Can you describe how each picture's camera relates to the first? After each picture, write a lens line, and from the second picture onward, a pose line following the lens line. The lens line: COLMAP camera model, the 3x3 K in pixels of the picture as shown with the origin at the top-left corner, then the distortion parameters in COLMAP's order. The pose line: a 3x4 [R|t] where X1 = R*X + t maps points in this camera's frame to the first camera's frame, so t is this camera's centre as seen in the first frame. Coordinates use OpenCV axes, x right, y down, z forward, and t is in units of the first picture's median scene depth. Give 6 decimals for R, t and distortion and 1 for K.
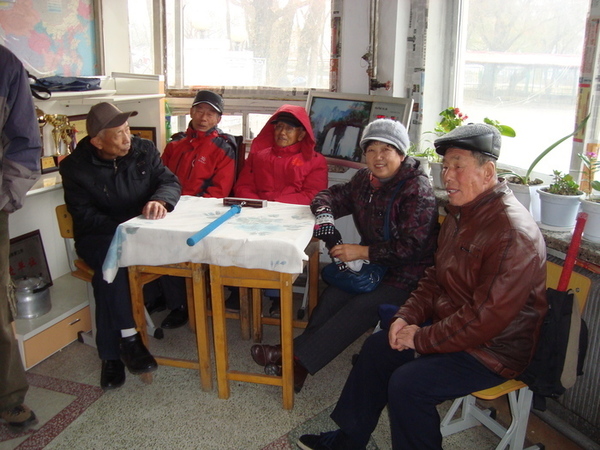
lens RADIAL K [[555.7, 0, 300.0], [0, 555.7, 225.0], [0, 0, 1]] dist [-0.227121, 0.191729]
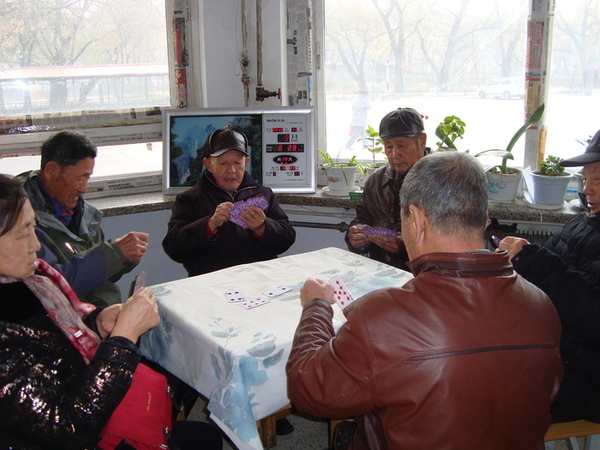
lens RADIAL K [[555.7, 0, 300.0], [0, 555.7, 225.0], [0, 0, 1]] dist [-0.227121, 0.191729]
pose [[0.751471, -0.202590, 0.627892, -0.397351], [0.217901, 0.974496, 0.053634, -0.085610], [-0.622744, 0.096514, 0.776450, 0.296494]]
